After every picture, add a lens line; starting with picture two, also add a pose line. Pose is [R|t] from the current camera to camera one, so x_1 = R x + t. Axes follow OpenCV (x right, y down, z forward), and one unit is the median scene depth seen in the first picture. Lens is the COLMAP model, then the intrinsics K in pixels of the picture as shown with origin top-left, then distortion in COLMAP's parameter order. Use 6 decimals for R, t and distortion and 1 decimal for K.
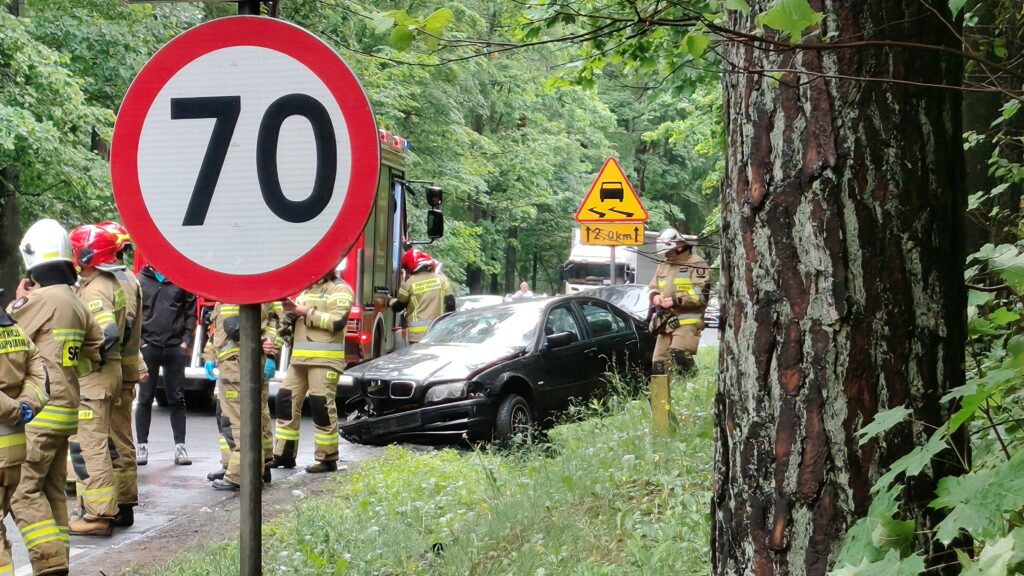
lens RADIAL K [[3527.3, 0, 512.0], [0, 3527.3, 288.0], [0, 0, 1]] dist [0.139813, 0.794124]
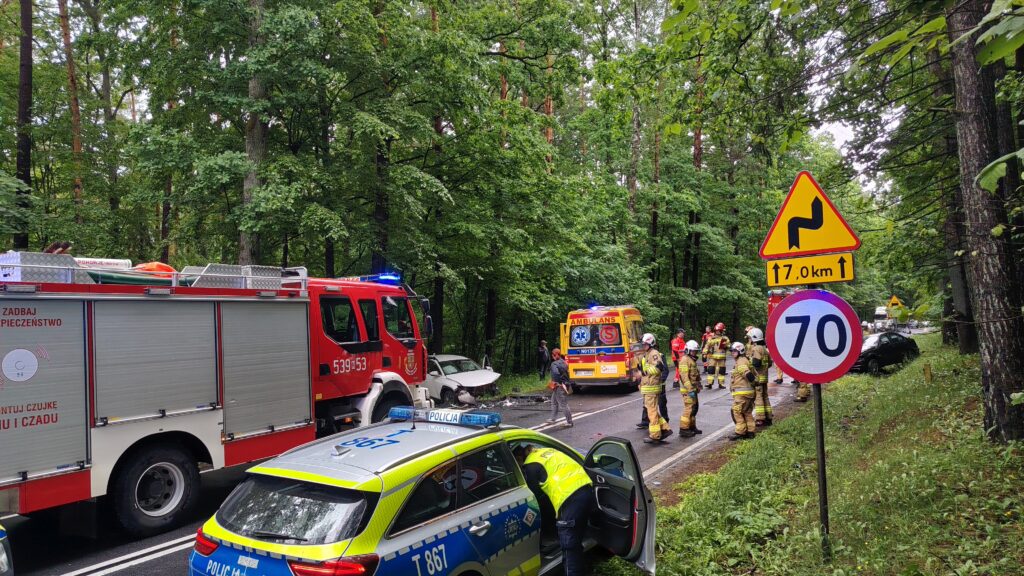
lens RADIAL K [[712.8, 0, 510.9], [0, 712.8, 309.0], [0, 0, 1]] dist [0.037160, -0.000798]
pose [[0.900360, -0.044802, -0.432834, -0.010188], [0.035483, 0.998932, -0.029587, -0.012752], [0.433698, 0.011281, 0.900988, 0.080973]]
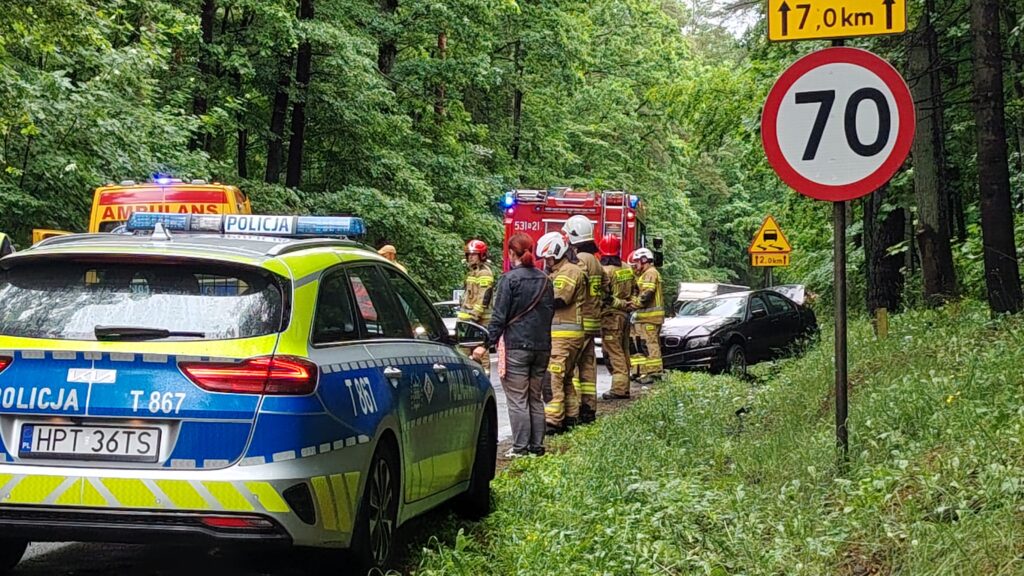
lens RADIAL K [[2056.7, 0, 512.0], [0, 2056.7, 288.0], [0, 0, 1]] dist [0.392813, -2.506163]
pose [[0.998743, -0.008667, -0.049374, -0.048964], [0.007694, 0.999773, -0.019869, 0.017980], [0.049535, 0.019465, 0.998583, -0.027348]]
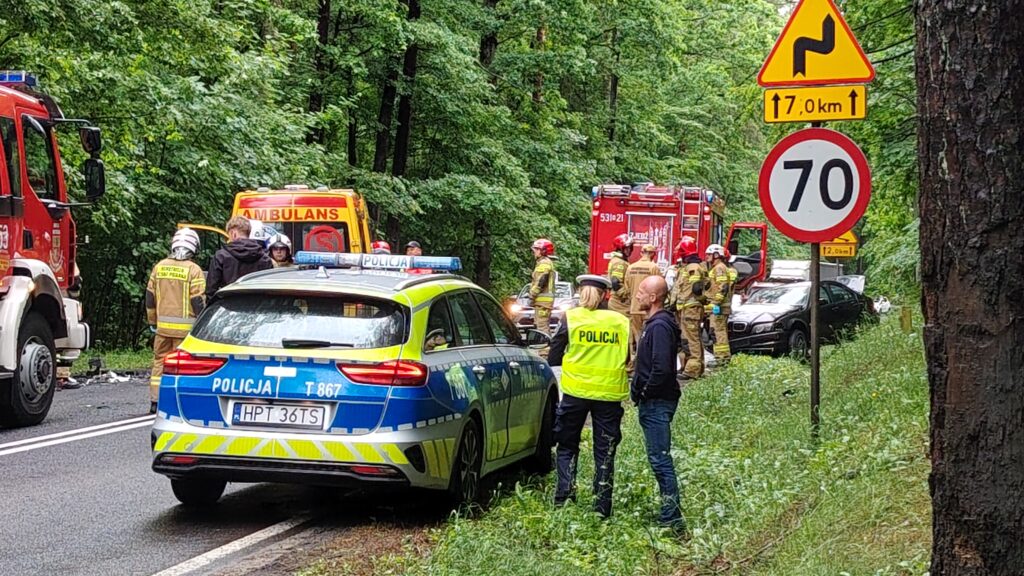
lens RADIAL K [[2056.7, 0, 512.0], [0, 2056.7, 288.0], [0, 0, 1]] dist [0.392813, -2.506163]
pose [[0.995203, 0.004535, -0.097722, -0.036575], [-0.005083, 0.999973, -0.005357, 0.011556], [0.097695, 0.005828, 0.995199, -0.123277]]
